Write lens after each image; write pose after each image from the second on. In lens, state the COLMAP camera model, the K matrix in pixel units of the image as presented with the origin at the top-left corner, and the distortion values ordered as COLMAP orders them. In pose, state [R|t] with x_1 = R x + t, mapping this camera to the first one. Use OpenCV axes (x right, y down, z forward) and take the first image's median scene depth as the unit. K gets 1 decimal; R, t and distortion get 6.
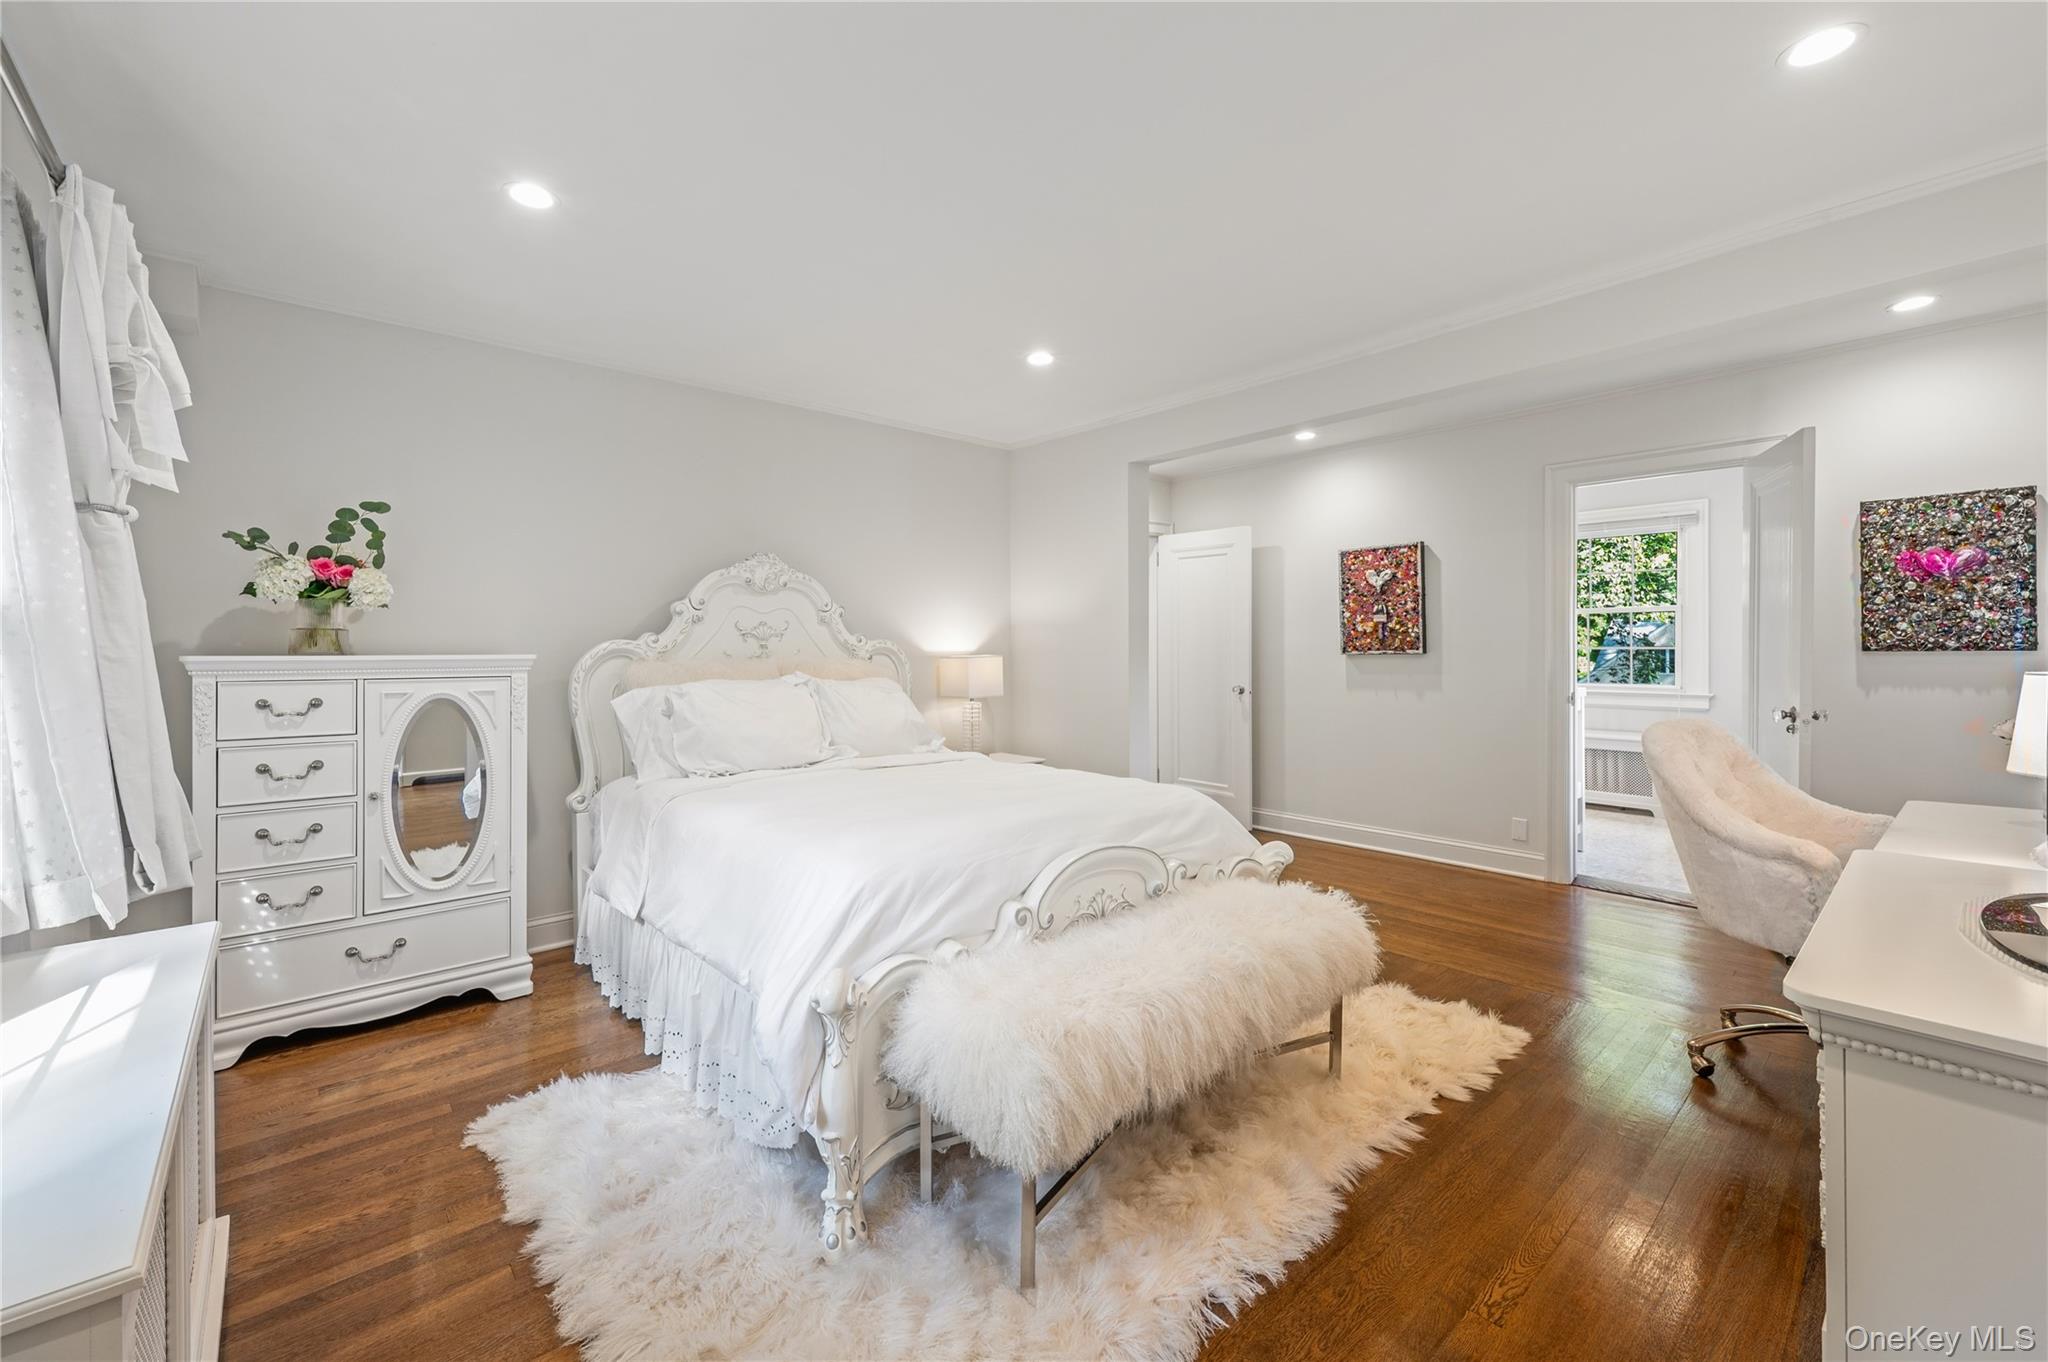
lens RADIAL K [[834.3, 0, 1009.2], [0, 834.3, 643.8], [0, 0, 1]] dist [-0.000812, -0.000448]
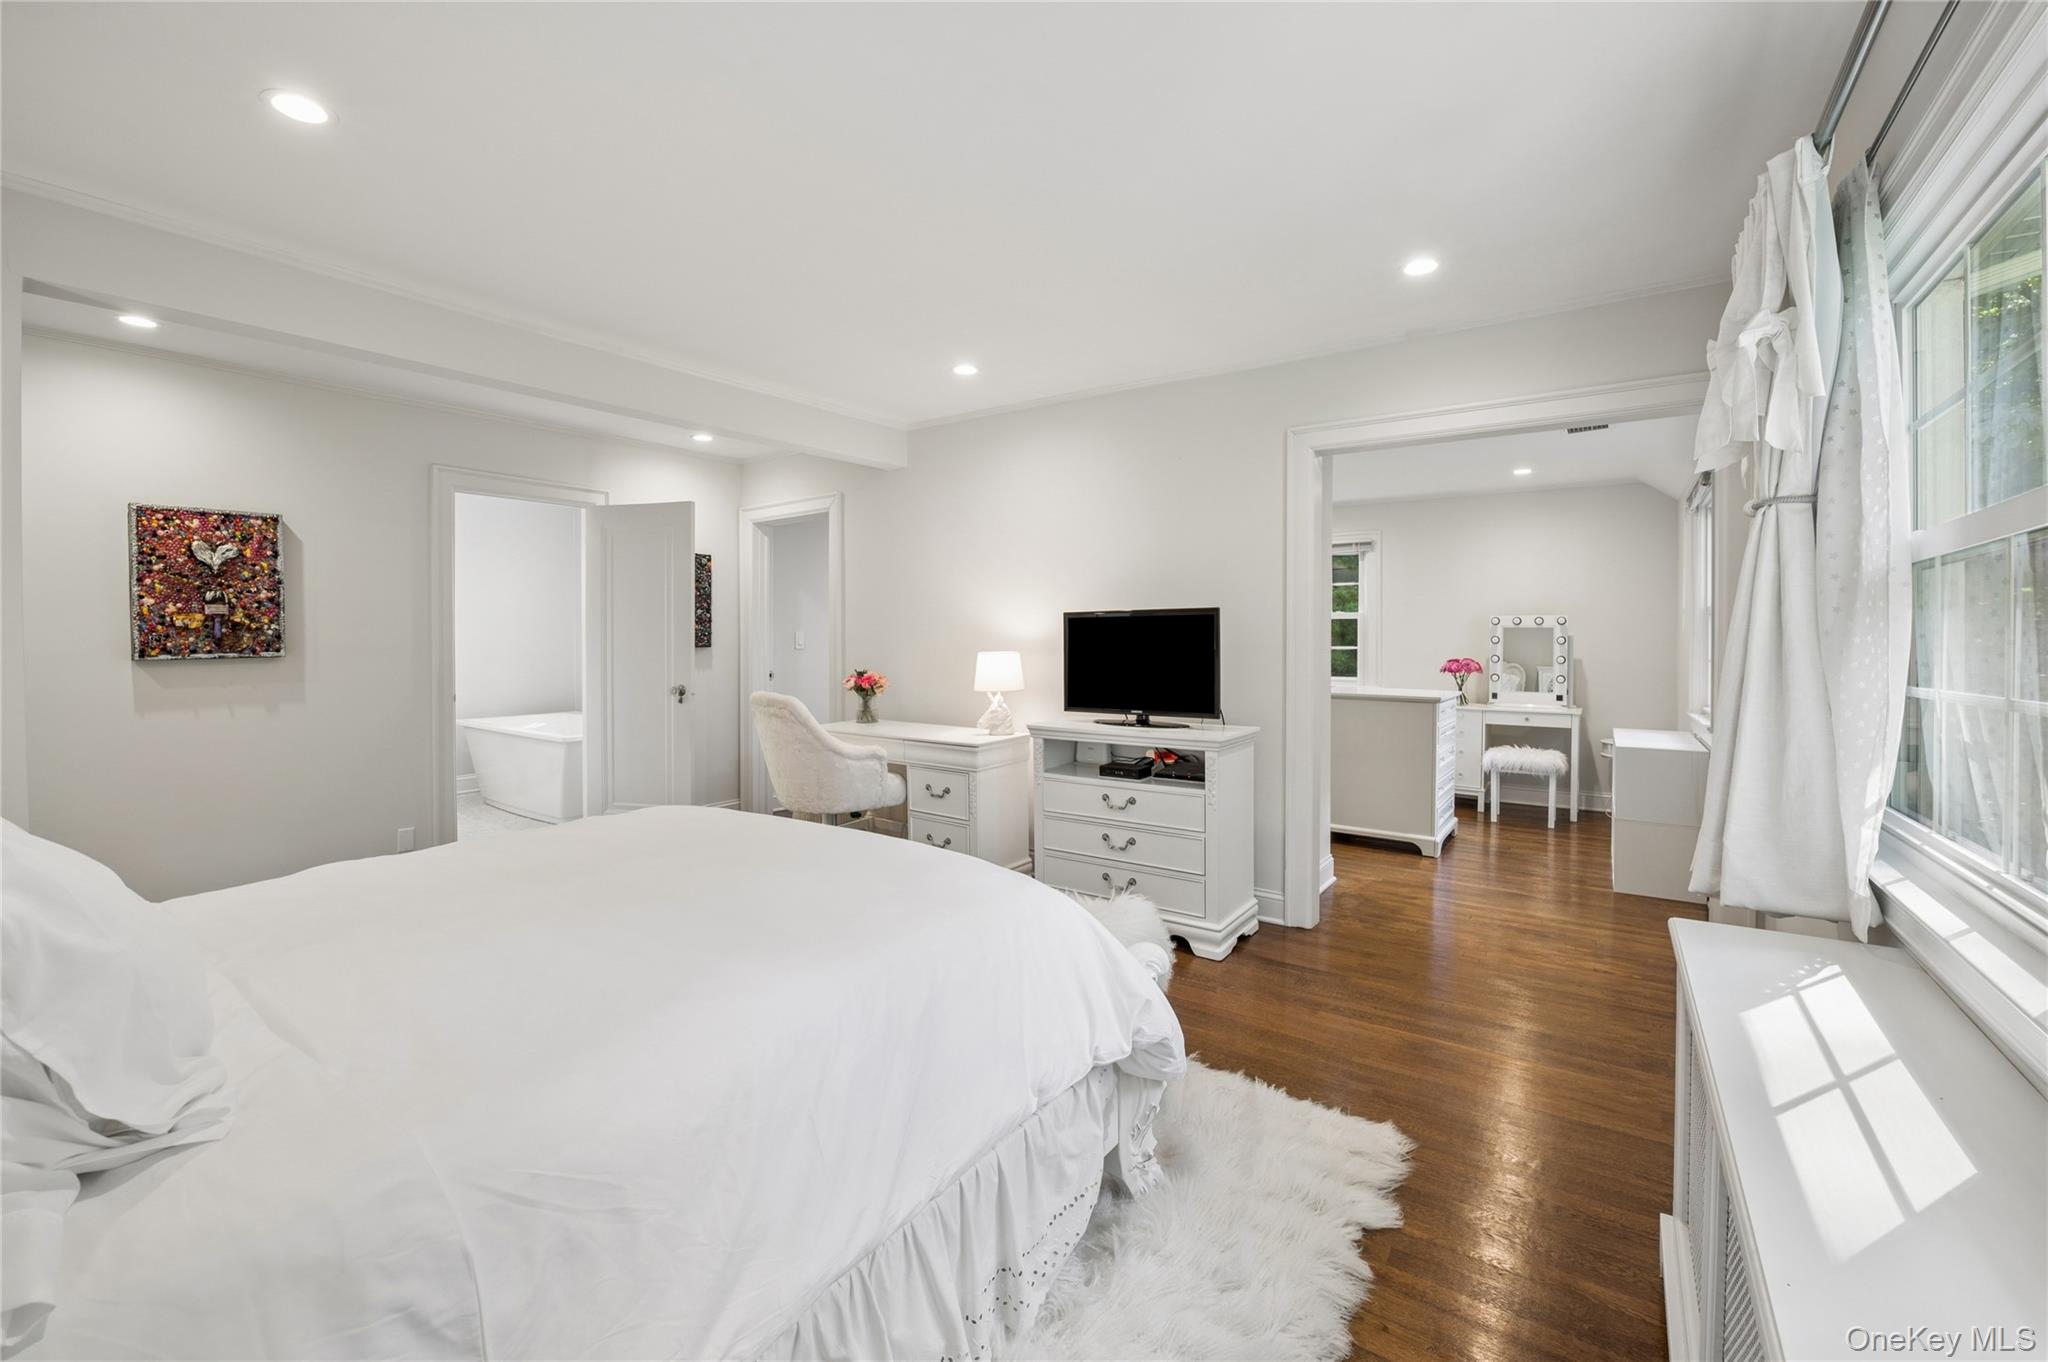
lens RADIAL K [[834.3, 0, 989.7], [0, 834.3, 653.4], [0, 0, 1]] dist [-0.000812, -0.000448]
pose [[-0.206056, -0.007898, 0.978508, -0.407275], [0.005746, 0.999940, 0.009281, 0.005101], [-0.978523, 0.007535, -0.205998, 0.490199]]
